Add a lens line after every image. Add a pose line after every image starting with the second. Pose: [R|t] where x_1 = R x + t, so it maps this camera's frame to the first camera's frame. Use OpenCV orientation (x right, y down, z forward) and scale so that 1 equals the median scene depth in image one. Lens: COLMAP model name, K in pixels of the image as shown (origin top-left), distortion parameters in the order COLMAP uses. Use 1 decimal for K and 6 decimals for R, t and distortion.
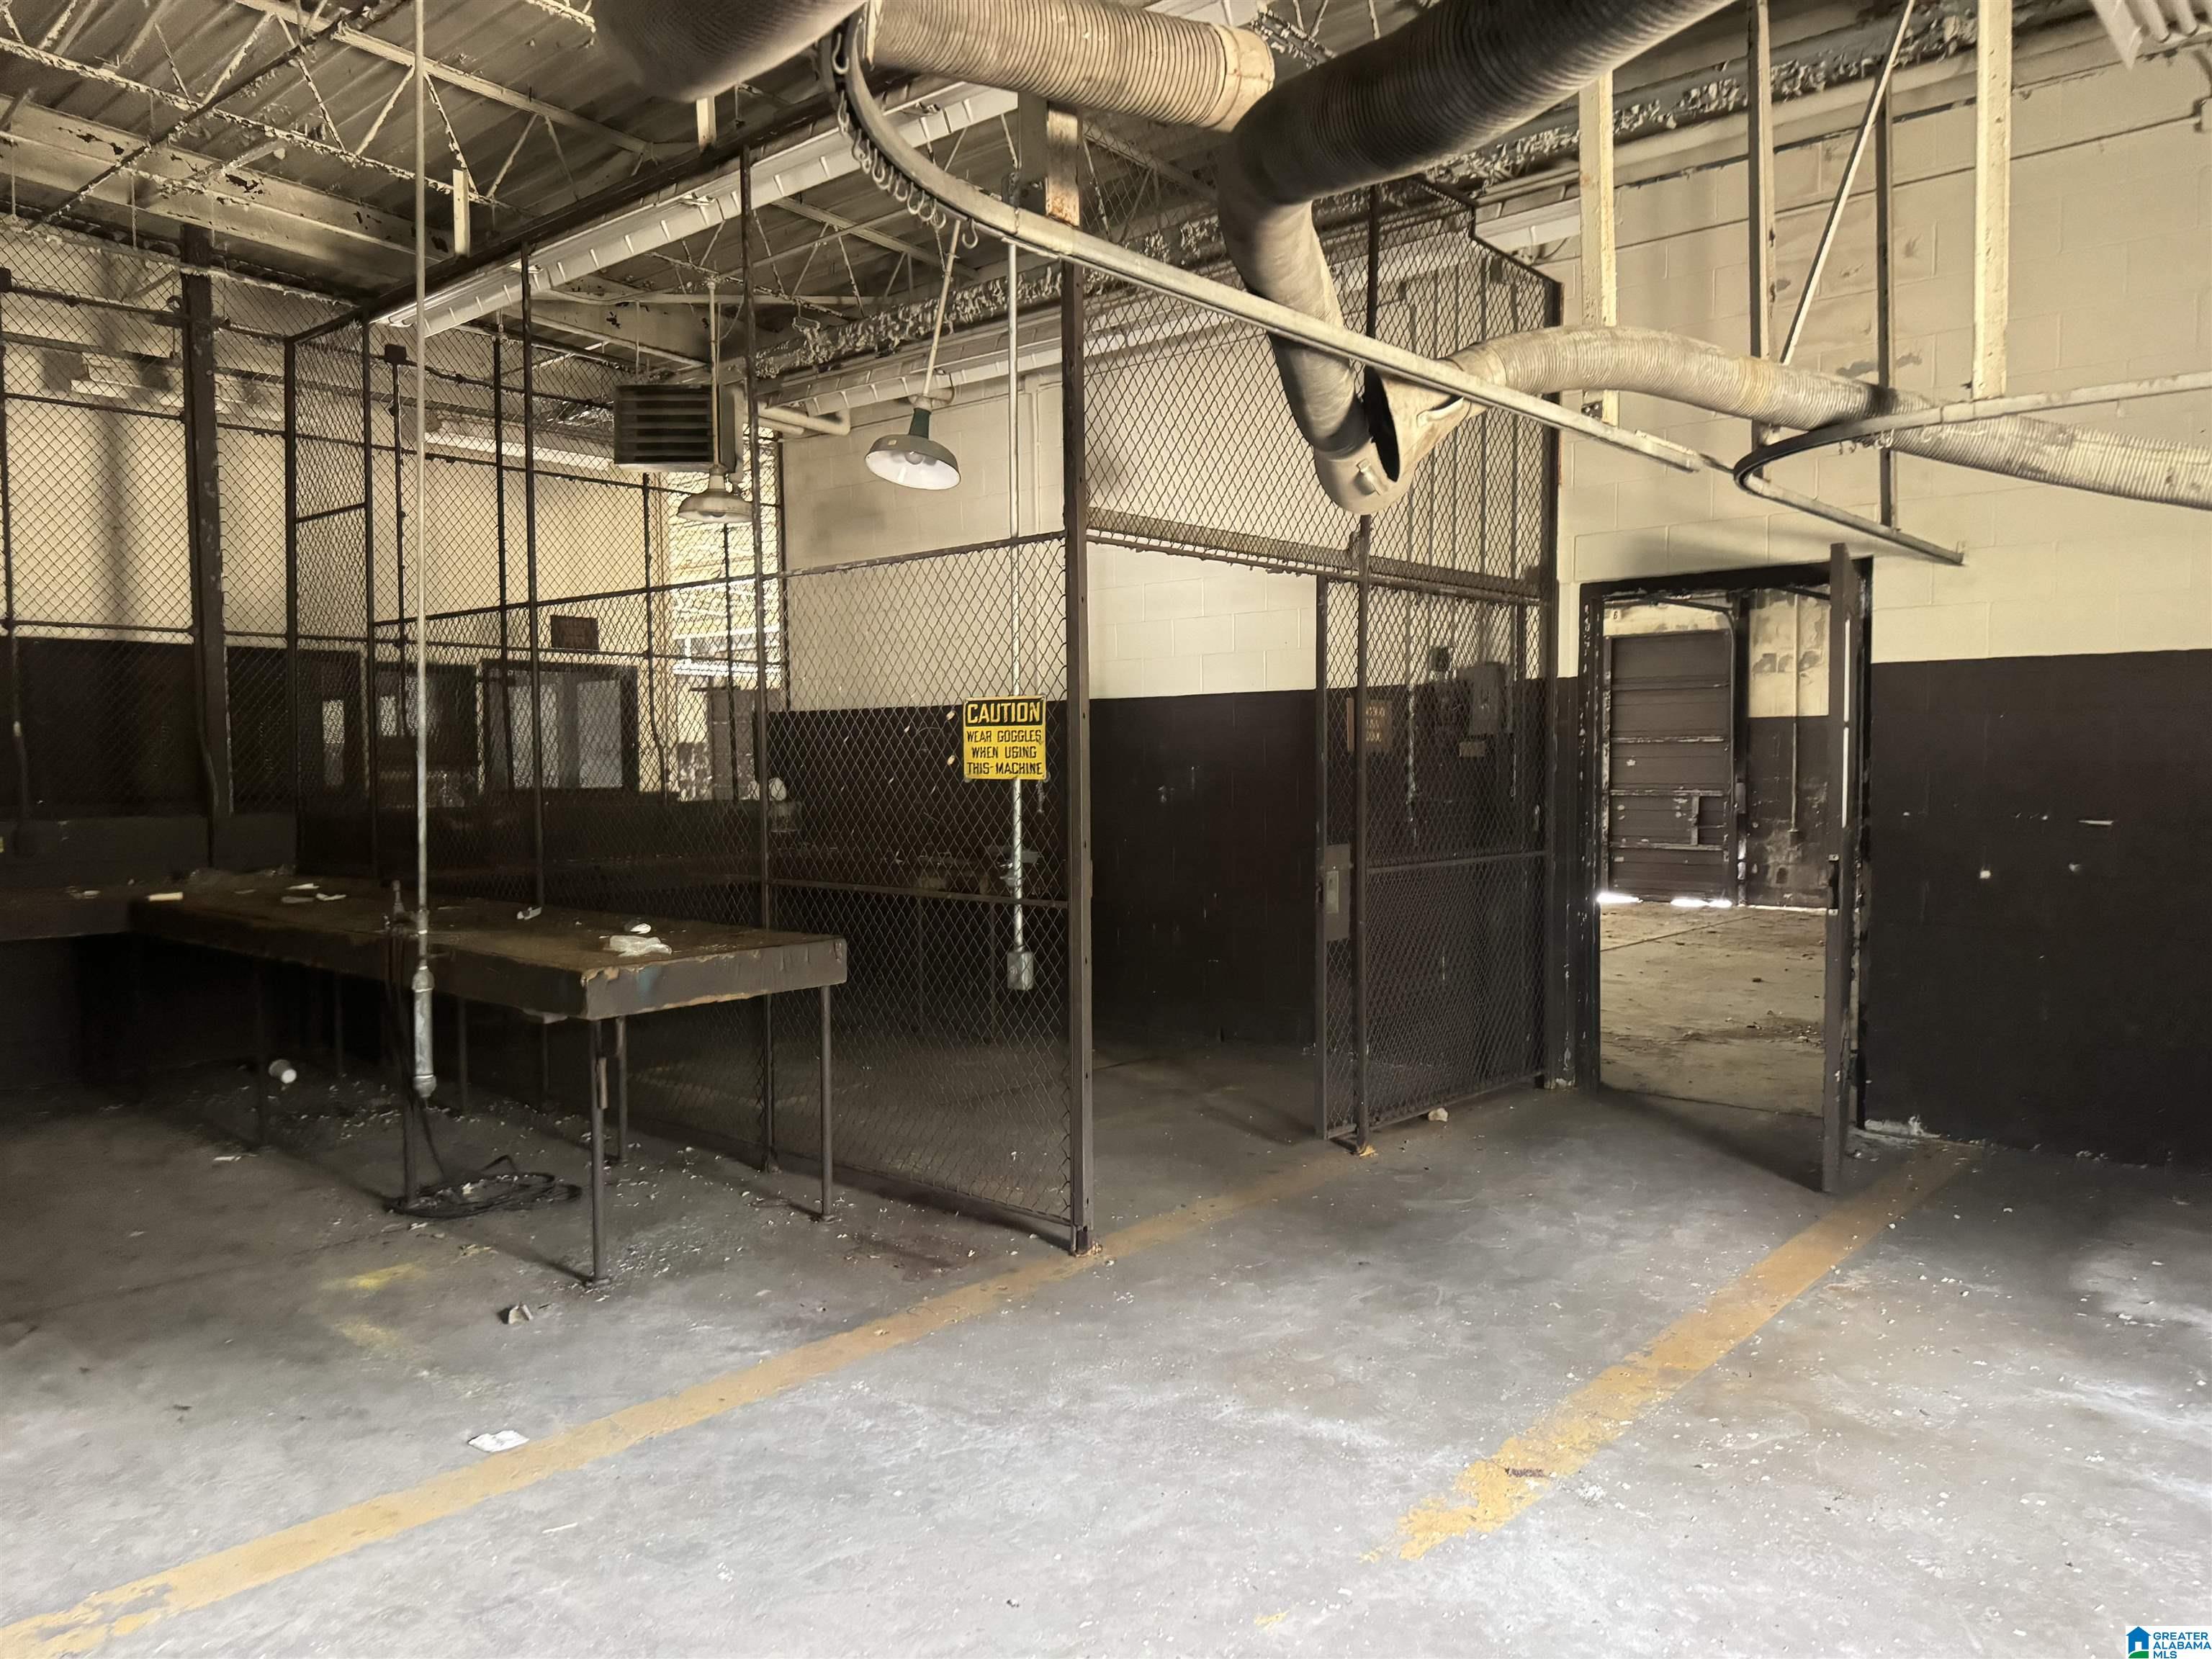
lens RADIAL K [[1574.3, 0, 1114.9], [0, 1574.3, 829.3], [0, 0, 1]] dist [0.088287, -0.119751]
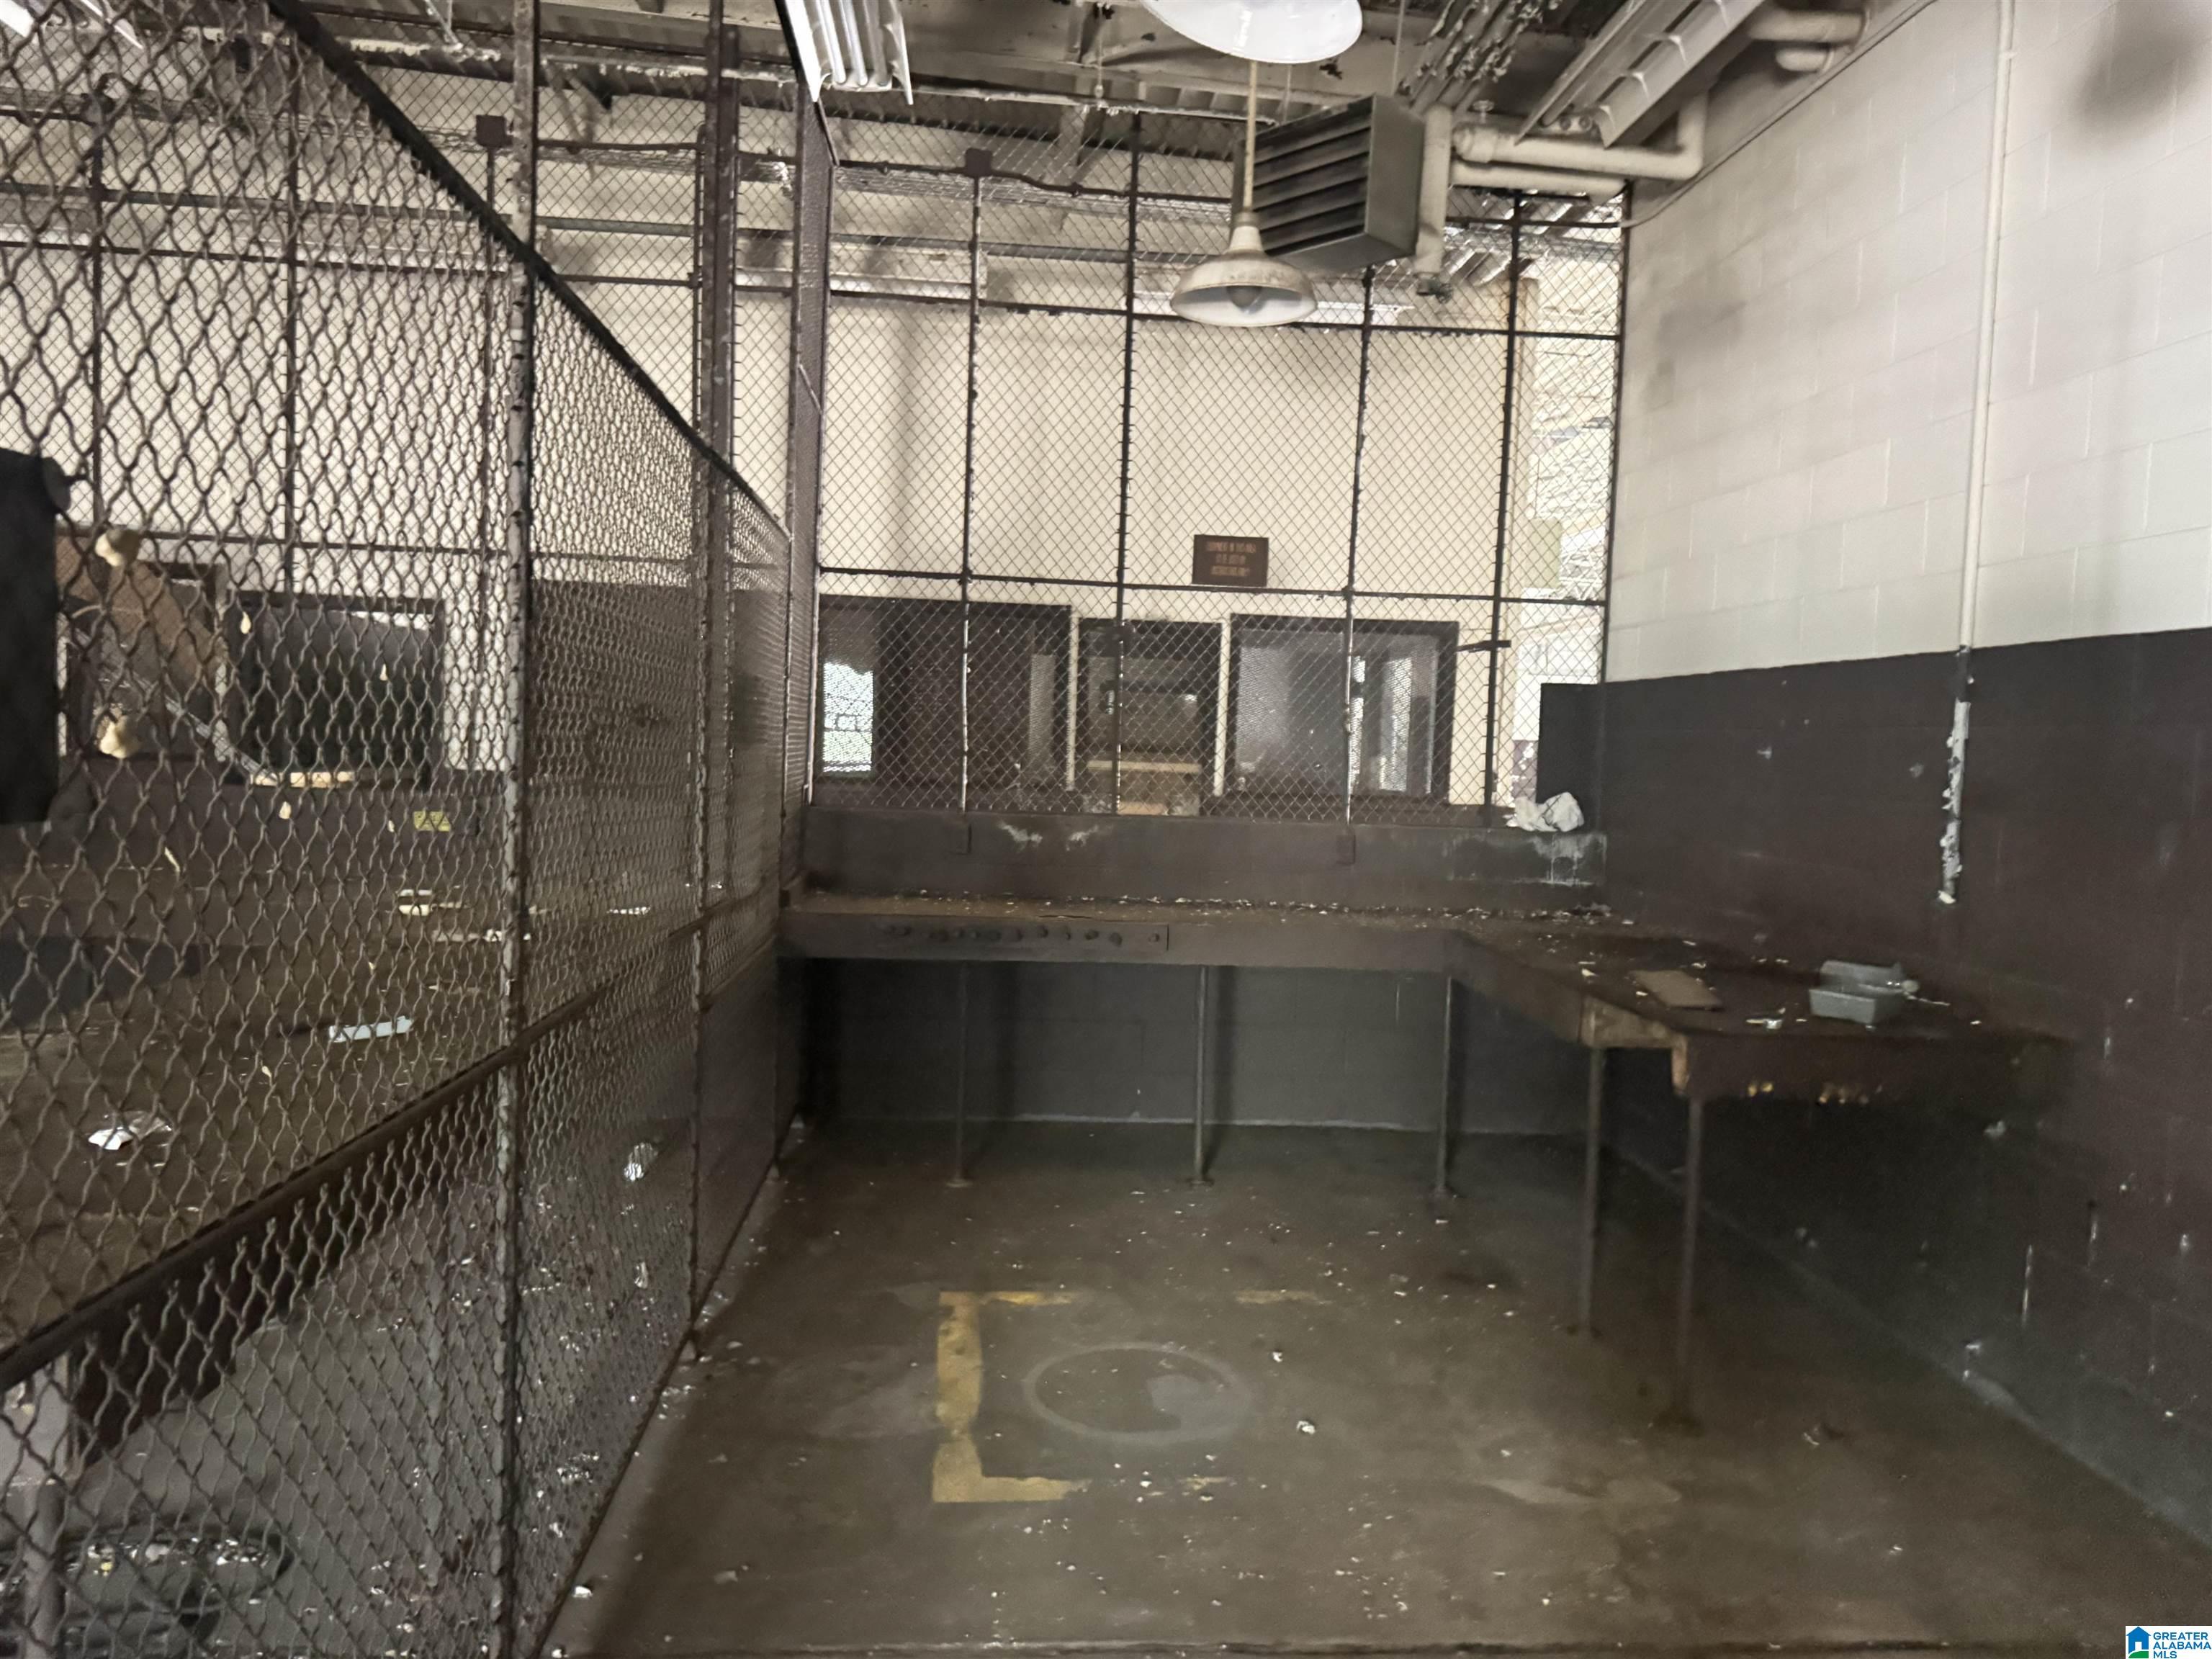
lens RADIAL K [[1574.3, 0, 1114.9], [0, 1574.3, 829.3], [0, 0, 1]] dist [0.088287, -0.119751]
pose [[0.721075, 0.068516, -0.689461, 0.169164], [-0.068667, 0.997266, 0.027289, -0.049613], [0.689446, 0.027666, 0.723808, 0.937173]]
